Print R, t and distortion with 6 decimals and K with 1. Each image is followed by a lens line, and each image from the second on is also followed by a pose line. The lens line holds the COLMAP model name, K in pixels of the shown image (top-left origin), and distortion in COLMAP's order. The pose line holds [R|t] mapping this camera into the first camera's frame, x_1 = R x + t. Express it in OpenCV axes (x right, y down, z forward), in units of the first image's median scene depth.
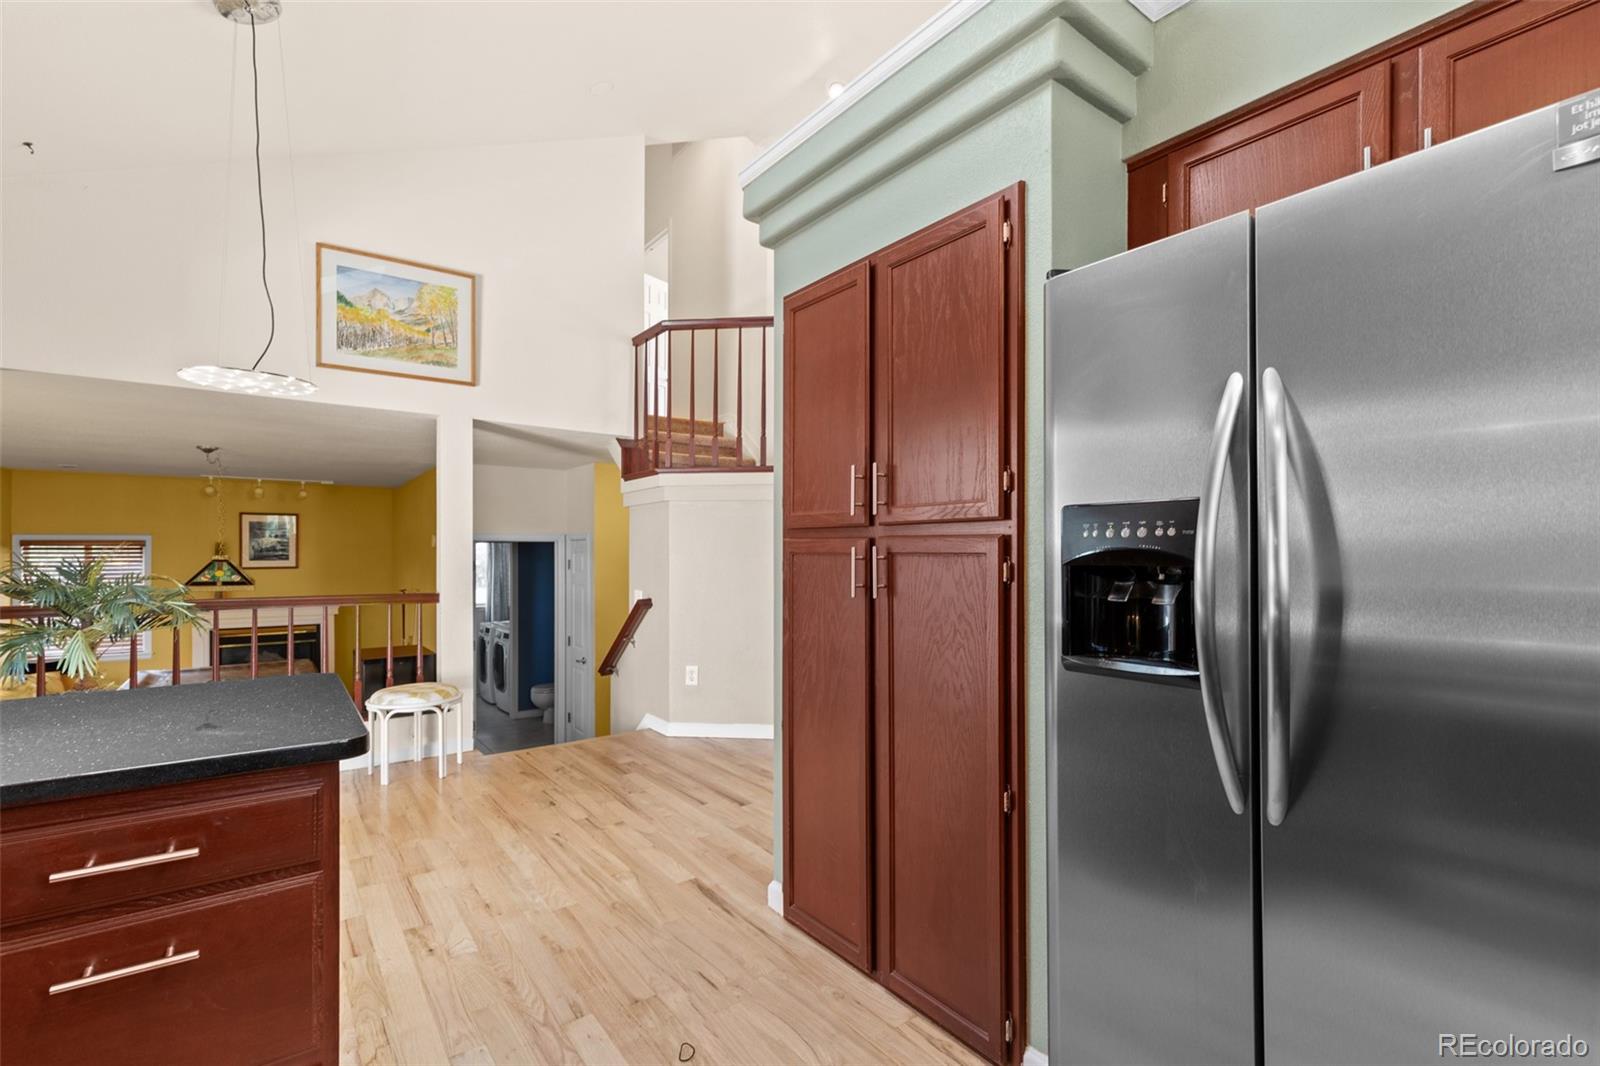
lens RADIAL K [[729.2, 0, 805.0], [0, 729.2, 546.7], [0, 0, 1]] dist [0.010404, -0.000765]
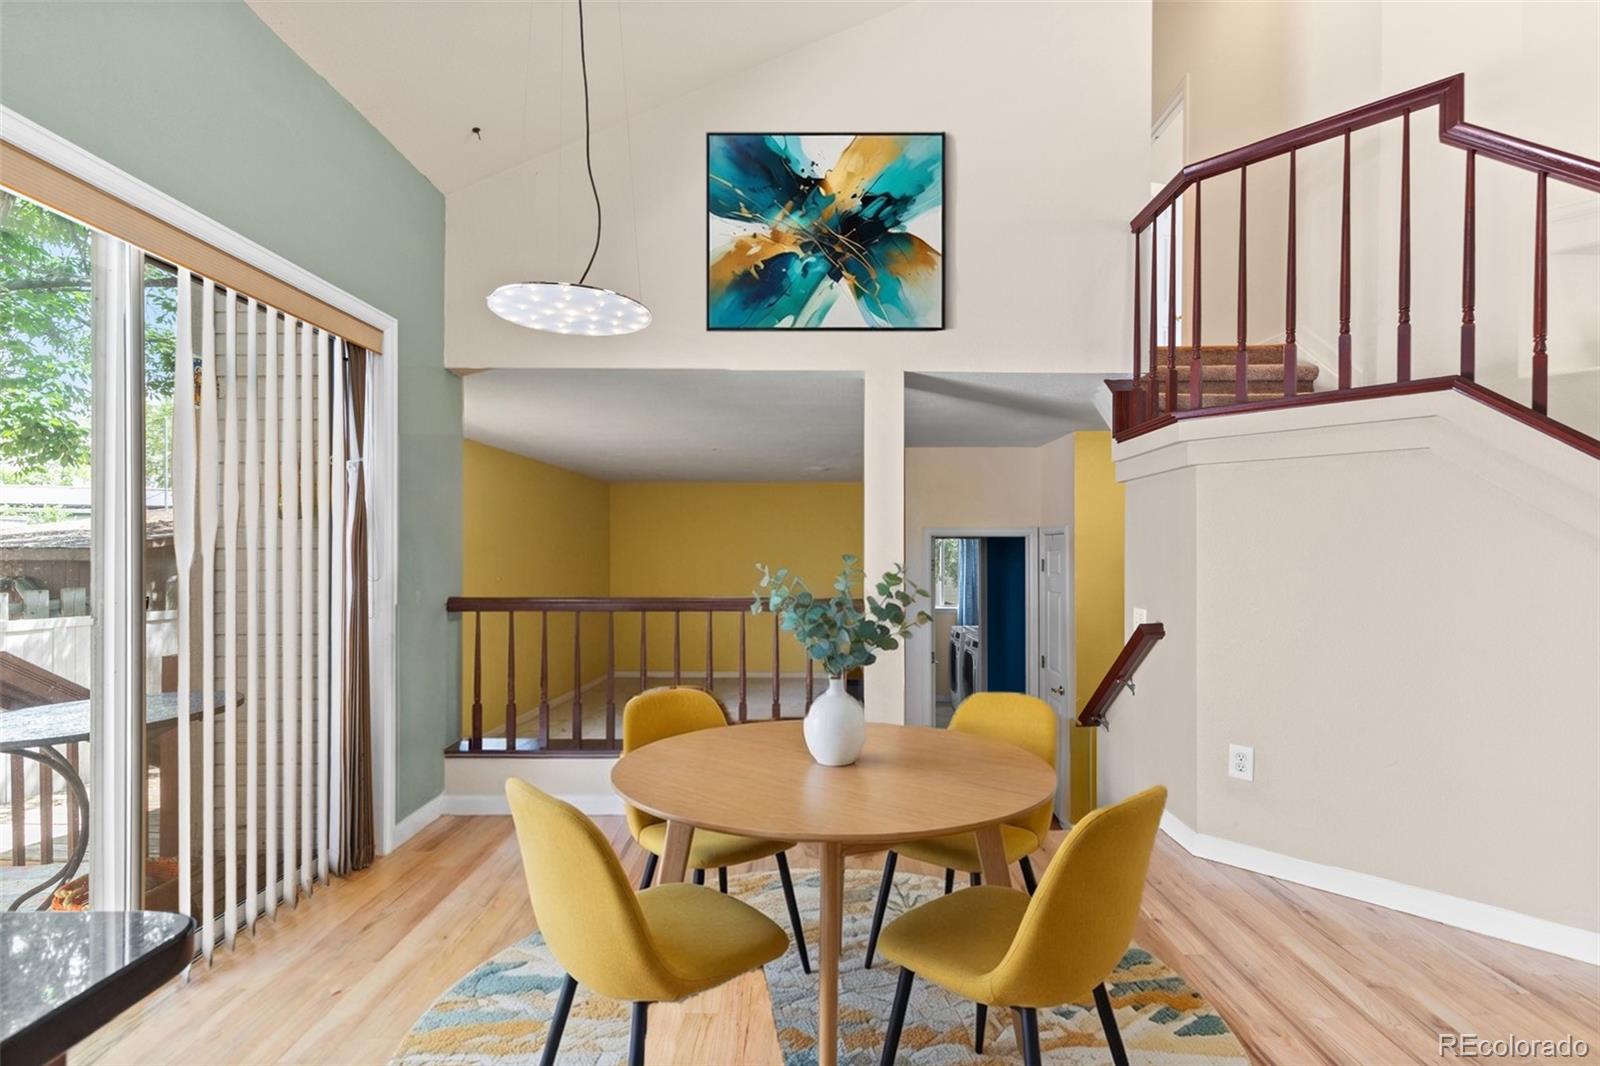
lens RADIAL K [[729.2, 0, 805.0], [0, 729.2, 546.7], [0, 0, 1]] dist [0.010404, -0.000765]
pose [[0.798689, 0.000762, -0.601743, -0.076604], [0.001692, 0.999992, 0.003512, 0.001829], [0.601741, -0.003823, 0.798682, 0.306246]]
